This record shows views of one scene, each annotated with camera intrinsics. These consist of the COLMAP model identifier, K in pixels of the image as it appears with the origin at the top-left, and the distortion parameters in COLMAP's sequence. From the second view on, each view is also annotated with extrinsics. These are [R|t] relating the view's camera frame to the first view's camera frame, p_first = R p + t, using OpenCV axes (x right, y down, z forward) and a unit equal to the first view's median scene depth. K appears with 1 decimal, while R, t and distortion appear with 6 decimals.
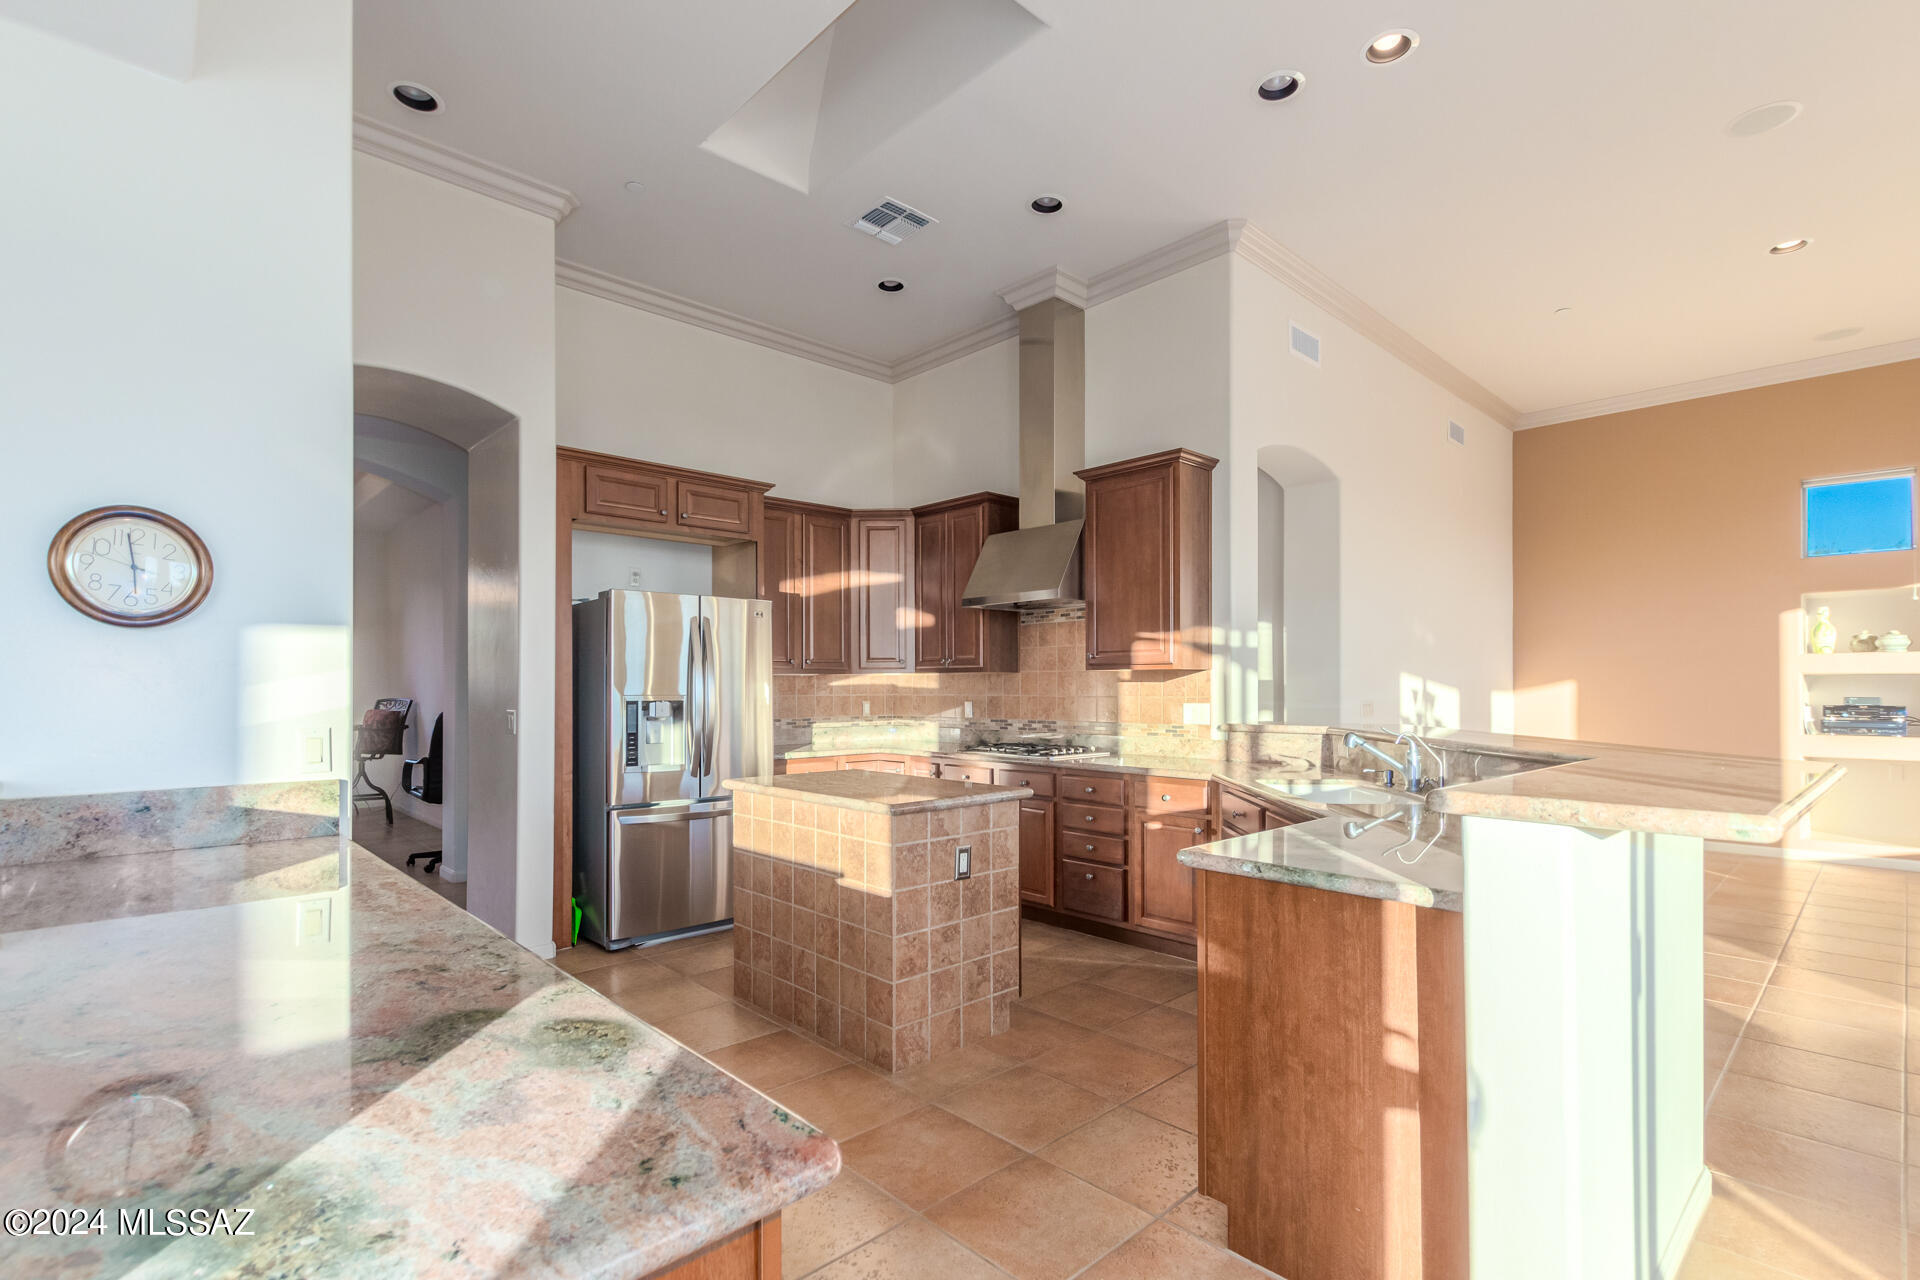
lens RADIAL K [[893.6, 0, 963.7], [0, 893.6, 680.9], [0, 0, 1]] dist [0.010882, -0.004197]
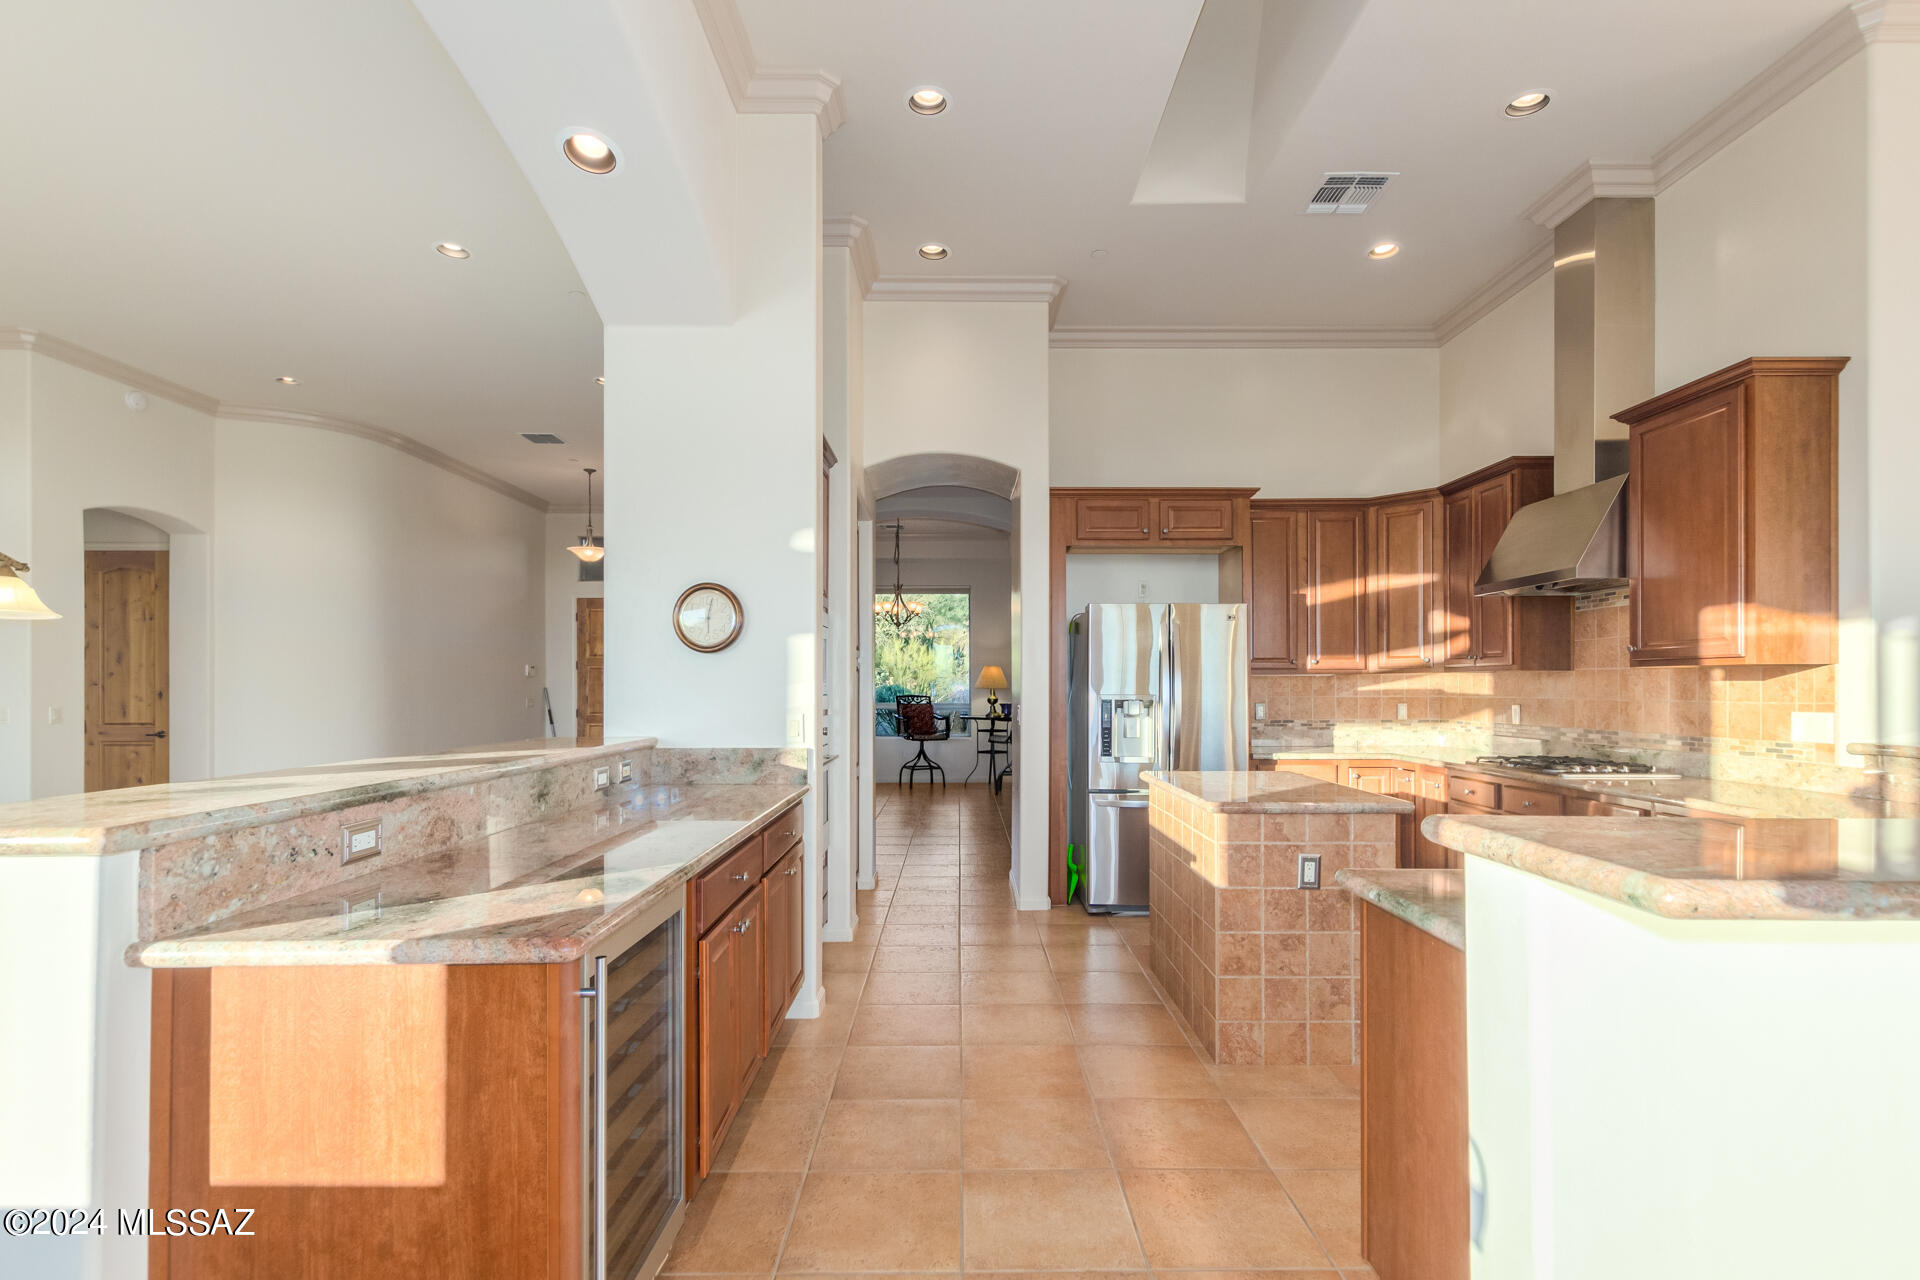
lens RADIAL K [[893.6, 0, 965.3], [0, 893.6, 686.1], [0, 0, 1]] dist [0.010882, -0.004197]
pose [[0.731805, 0.000203, -0.681514, 0.264755], [0.003180, 0.999988, 0.003713, -0.000019], [0.681507, -0.004885, 0.731795, 0.035547]]
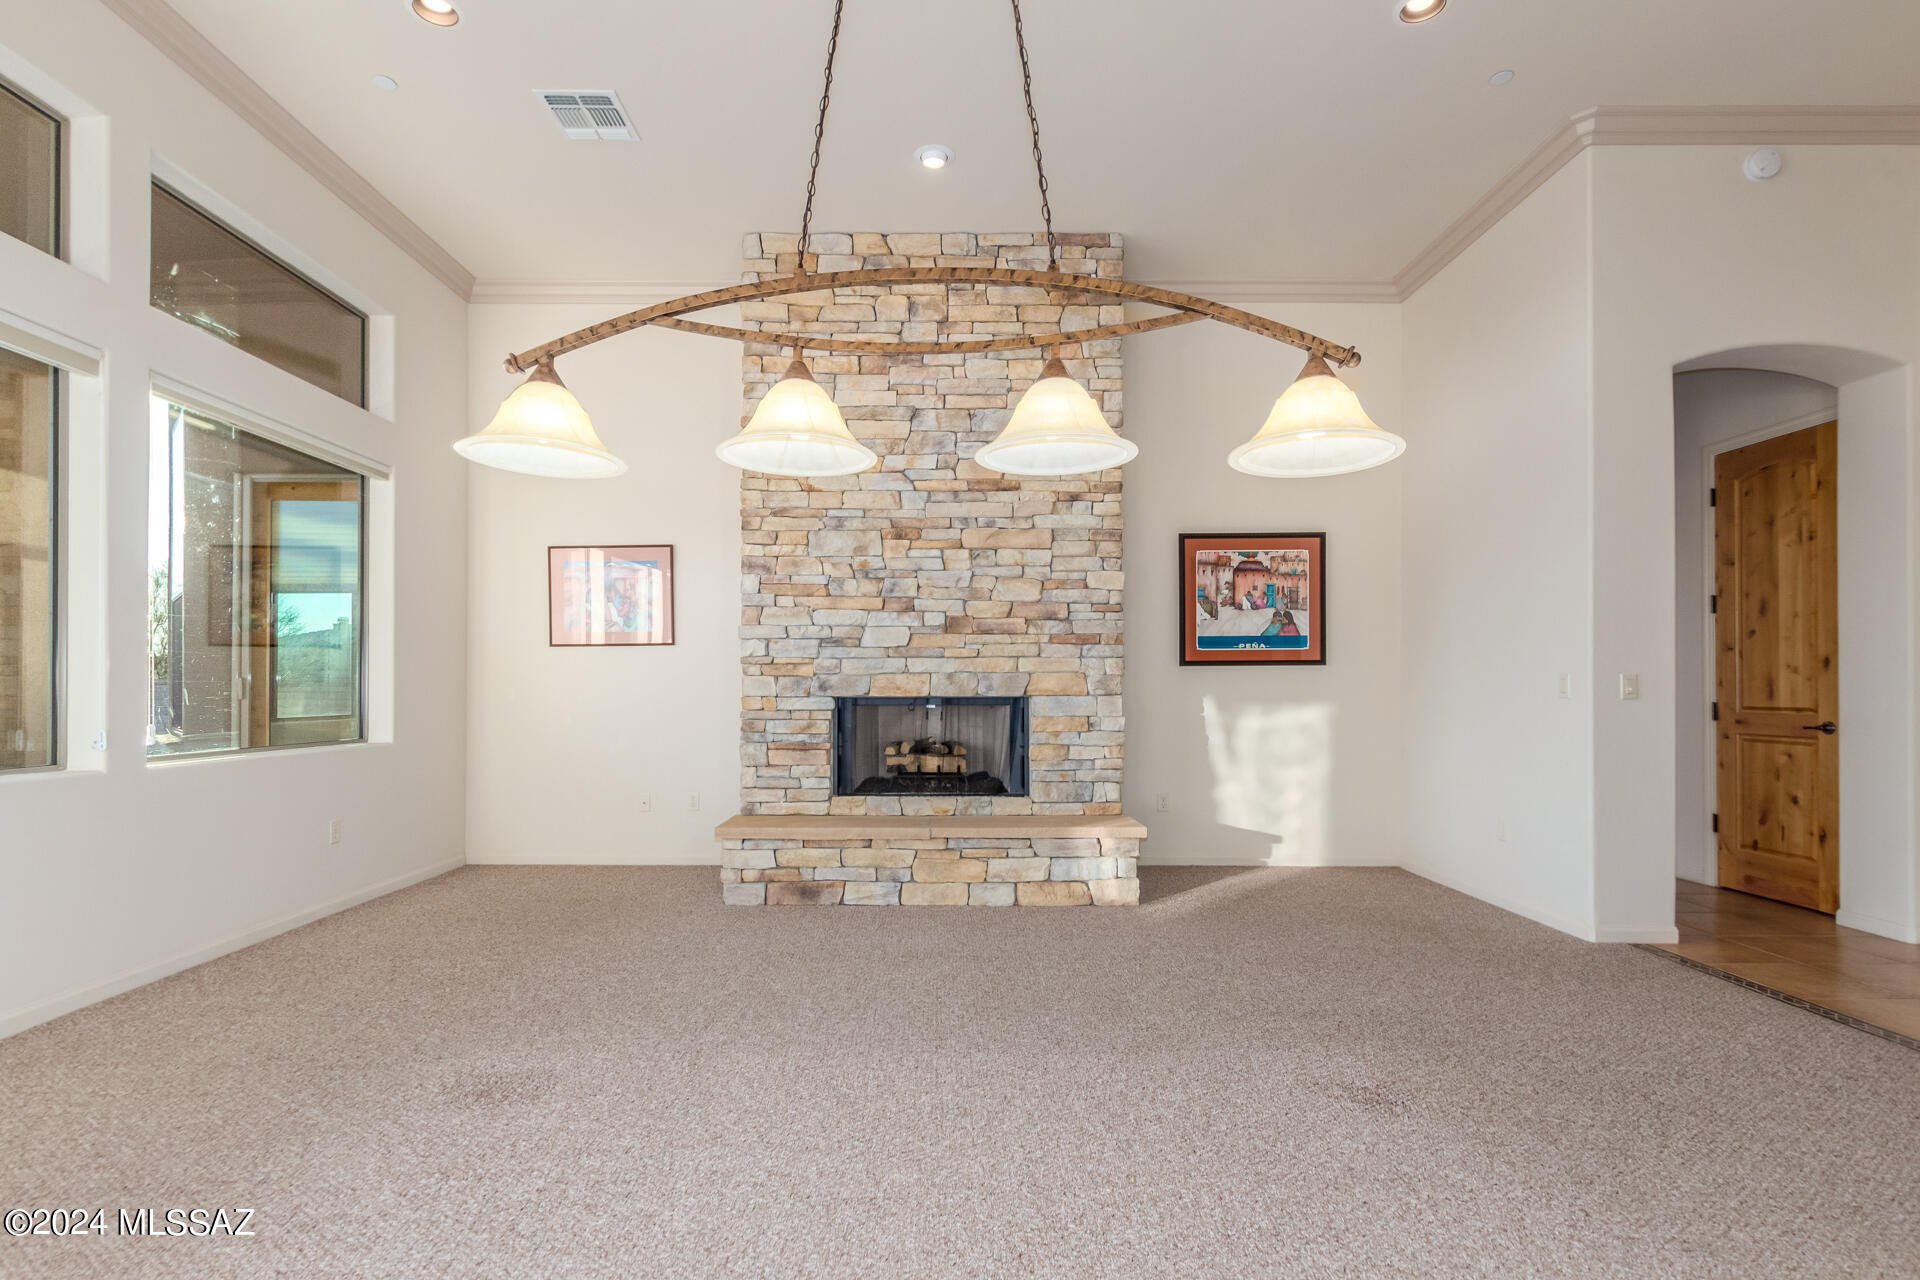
lens RADIAL K [[893.6, 0, 924.0], [0, 893.6, 677.0], [0, 0, 1]] dist [0.010882, -0.004197]
pose [[-0.687883, -0.007274, -0.725785, -0.522038], [0.003412, 0.999906, -0.013255, 0.042990], [0.725814, -0.011595, -0.687794, 0.192883]]
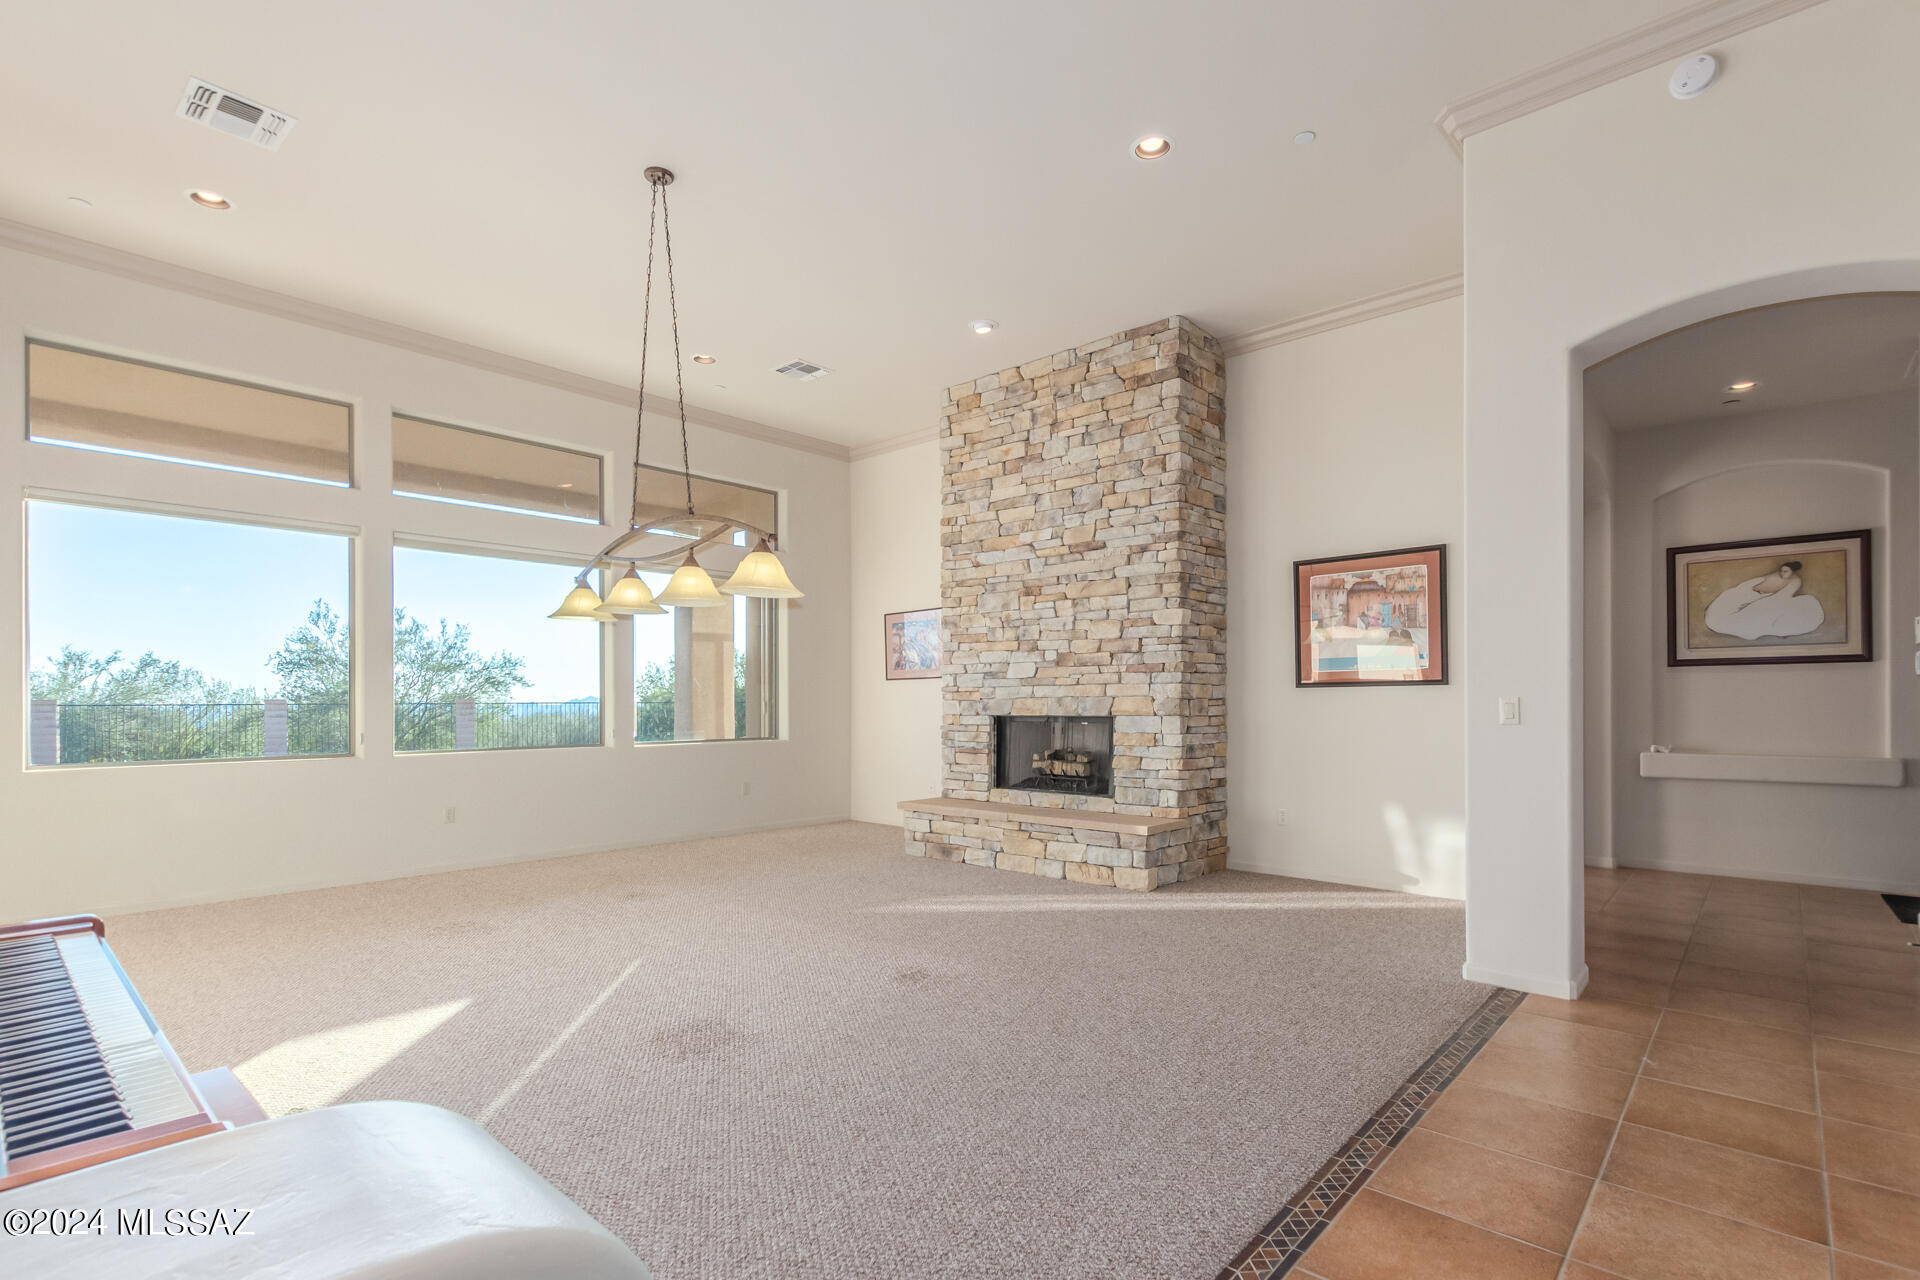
lens RADIAL K [[893.6, 0, 987.6], [0, 893.6, 695.7], [0, 0, 1]] dist [0.010882, -0.004197]
pose [[-0.994902, 0.005884, -0.100677, -1.075840], [0.006790, 0.999939, -0.008658, 0.032662], [0.100620, -0.009298, -0.994881, 0.837237]]
